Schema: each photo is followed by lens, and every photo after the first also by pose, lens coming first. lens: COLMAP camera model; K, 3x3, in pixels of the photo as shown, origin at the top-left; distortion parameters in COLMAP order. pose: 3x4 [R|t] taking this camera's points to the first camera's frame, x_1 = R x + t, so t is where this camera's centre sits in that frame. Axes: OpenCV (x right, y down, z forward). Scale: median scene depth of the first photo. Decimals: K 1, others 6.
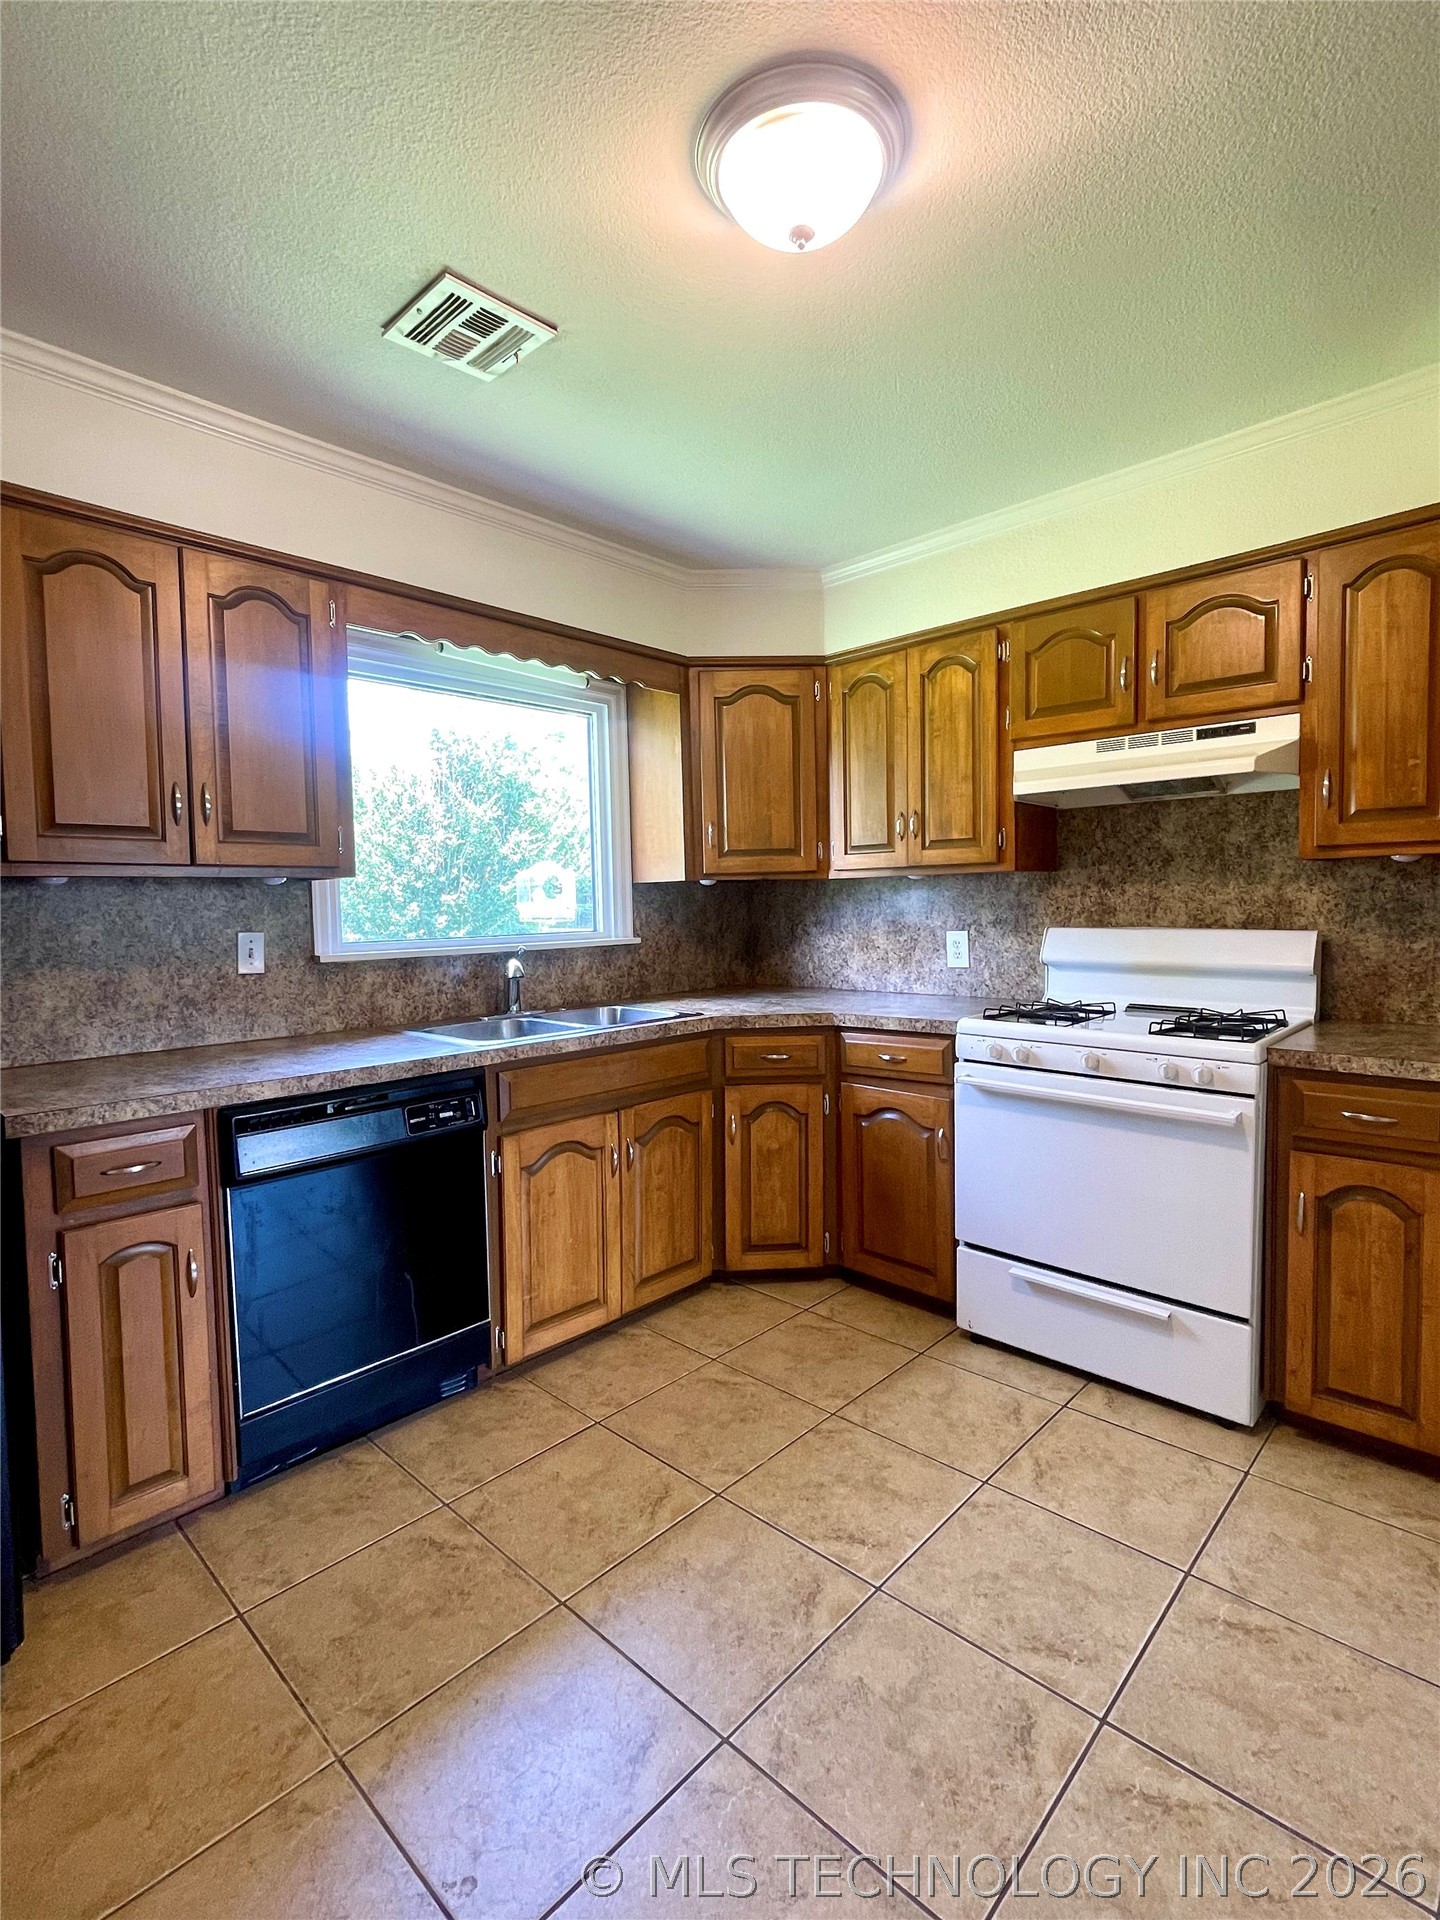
lens RADIAL K [[916.3, 0, 726.1], [0, 916.3, 947.3], [0, 0, 1]] dist [-0.000062, 0.000136]
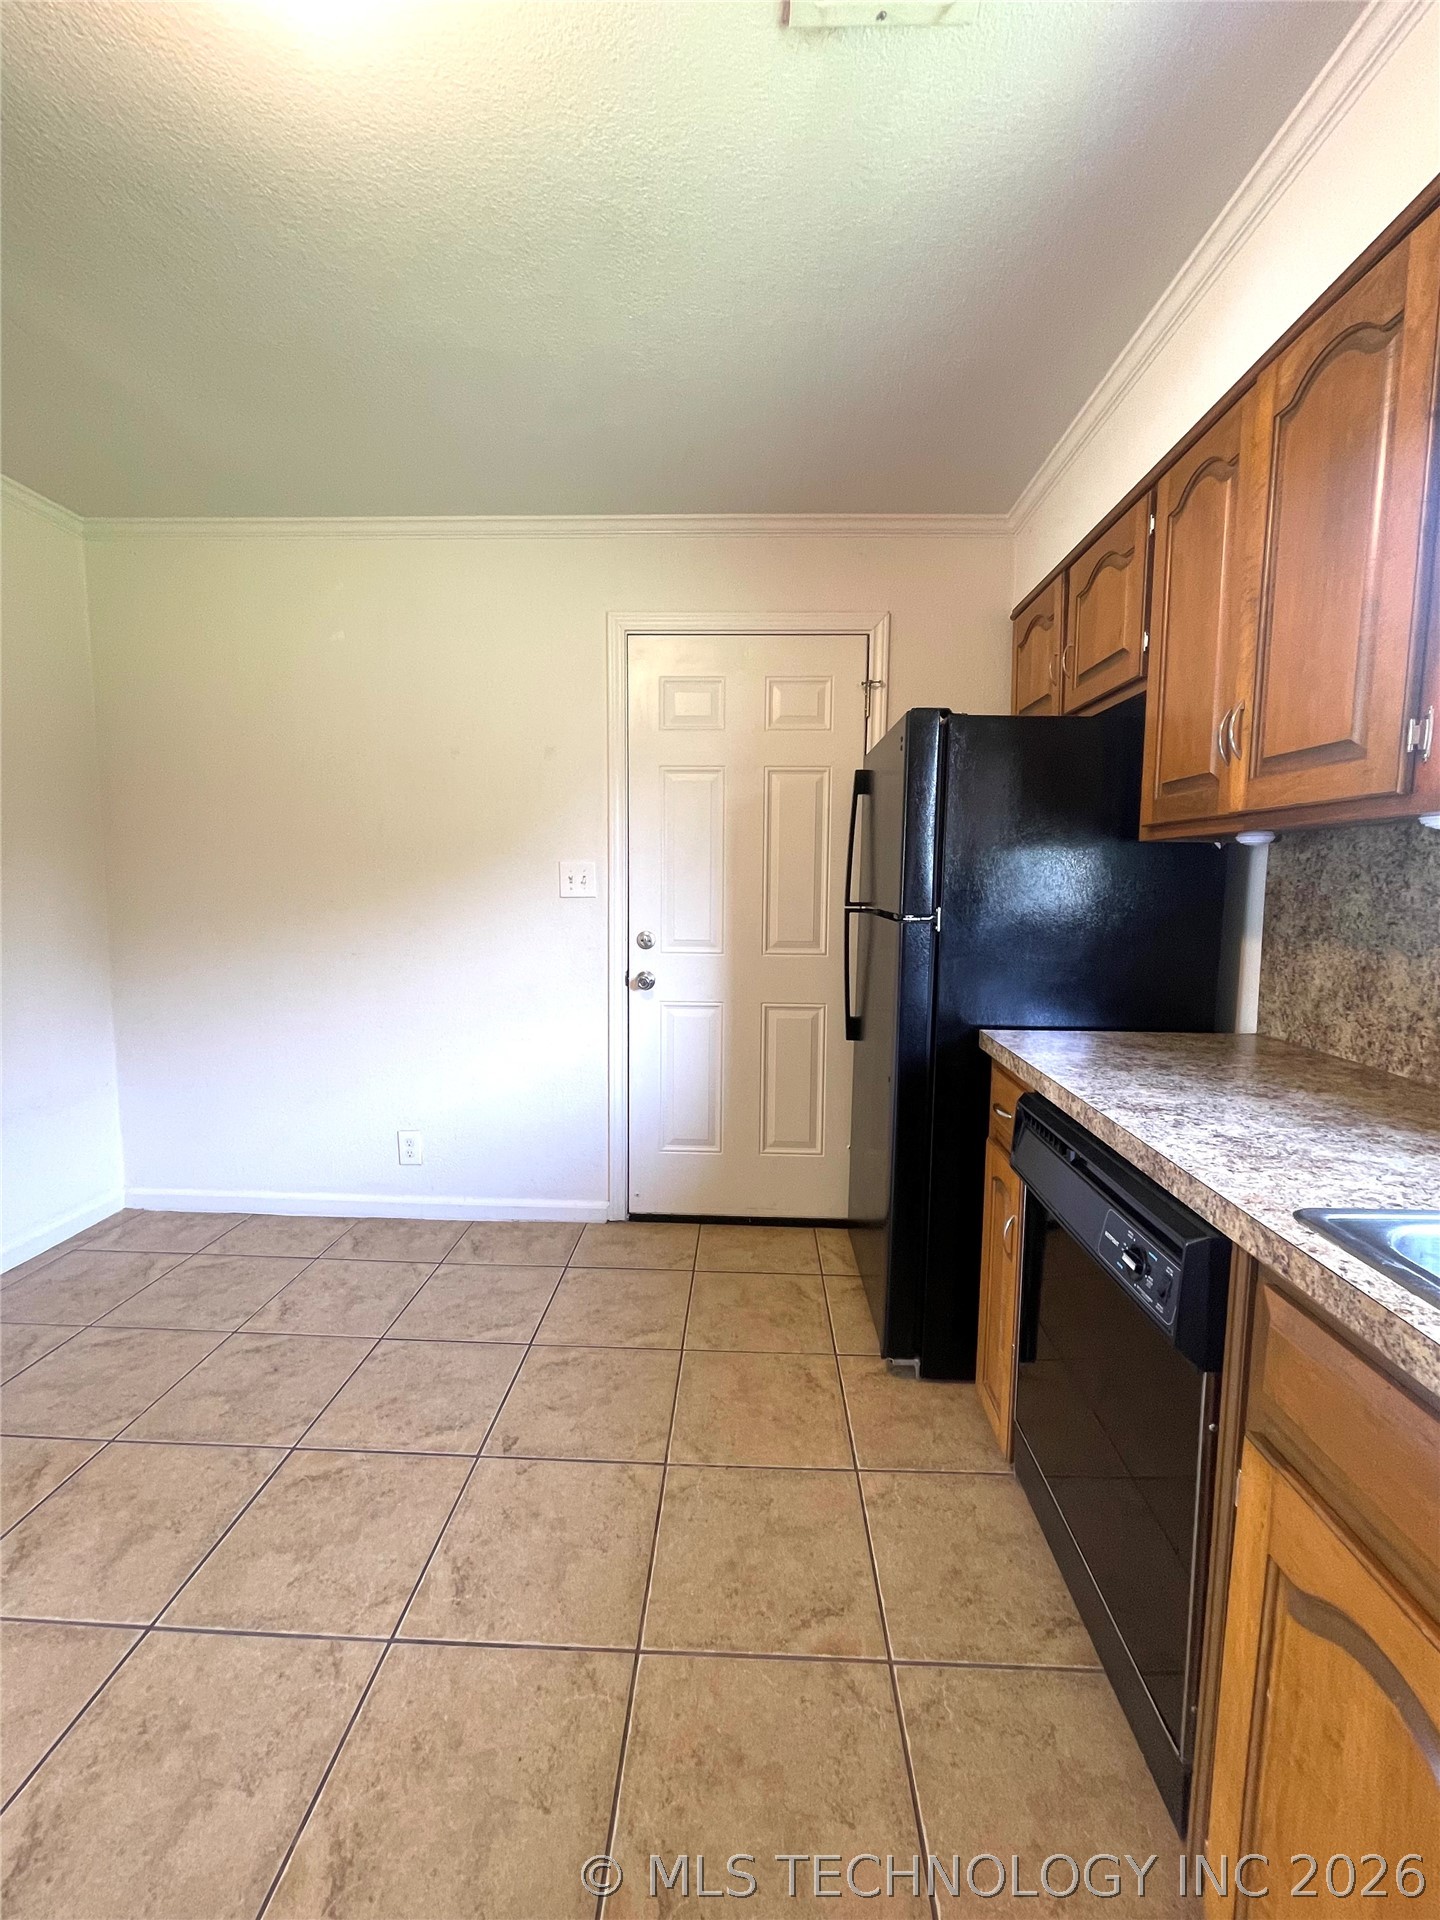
lens RADIAL K [[783.4, 0, 727.1], [0, 783.4, 949.0], [0, 0, 1]] dist [-0.001509, 0.000615]
pose [[-0.748686, 0.071127, -0.659098, 0.131939], [-0.026679, 0.990189, 0.137162, -0.045219], [0.662388, 0.120275, -0.739443, 0.960636]]
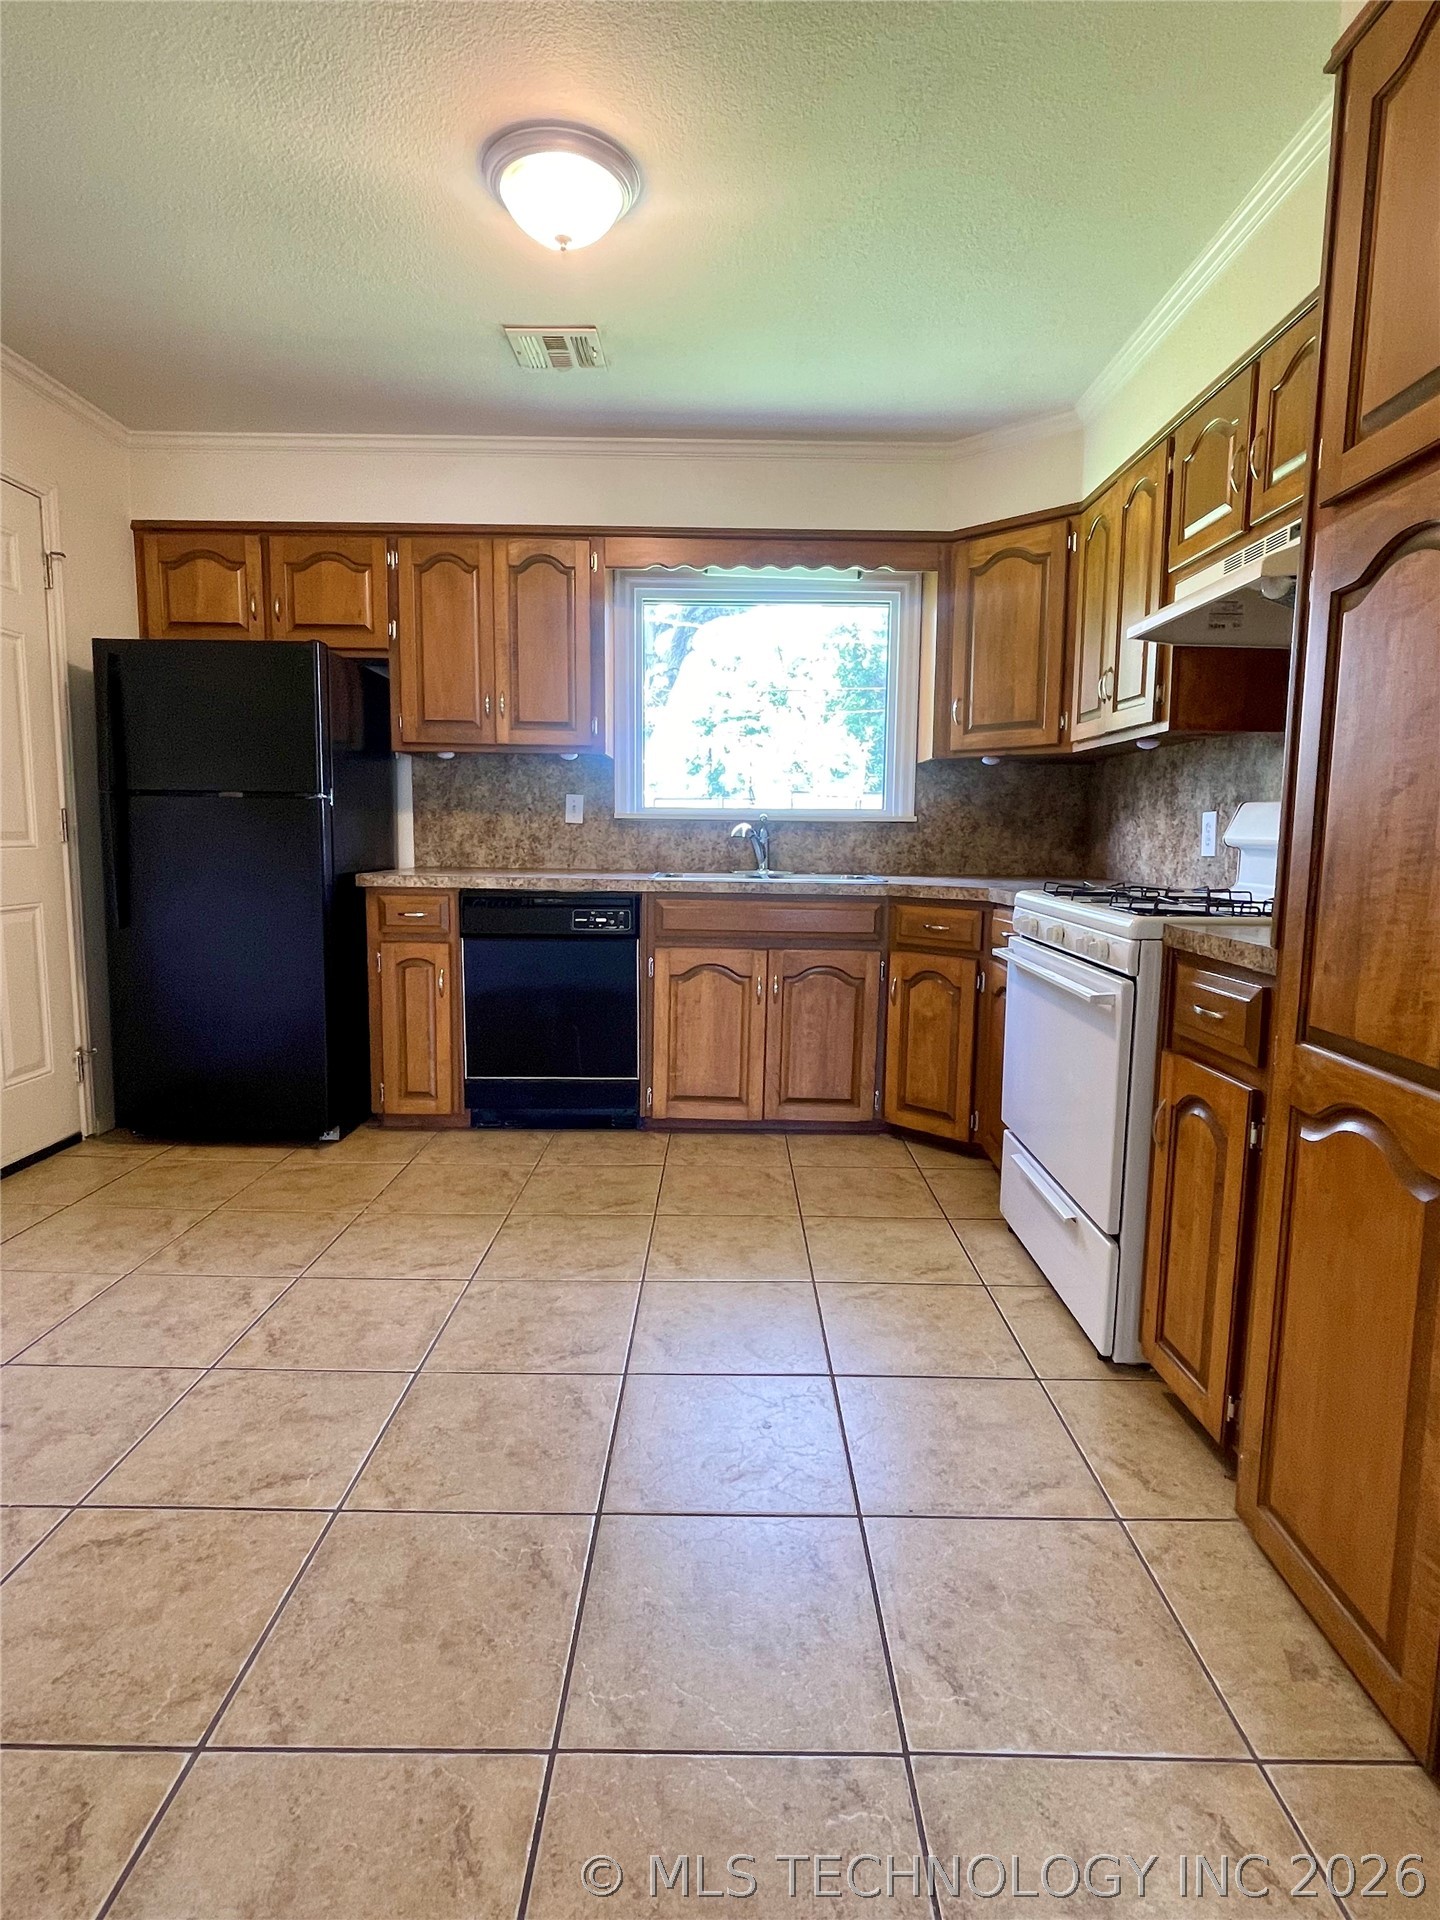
lens RADIAL K [[987.3, 0, 728.1], [0, 987.3, 948.4], [0, 0, 1]] dist [-0.003330, -0.001536]
pose [[0.687568, 0.113912, -0.717130, 0.756569], [-0.060012, 0.993154, 0.100220, 0.051654], [0.723636, -0.025872, 0.689696, 0.083050]]
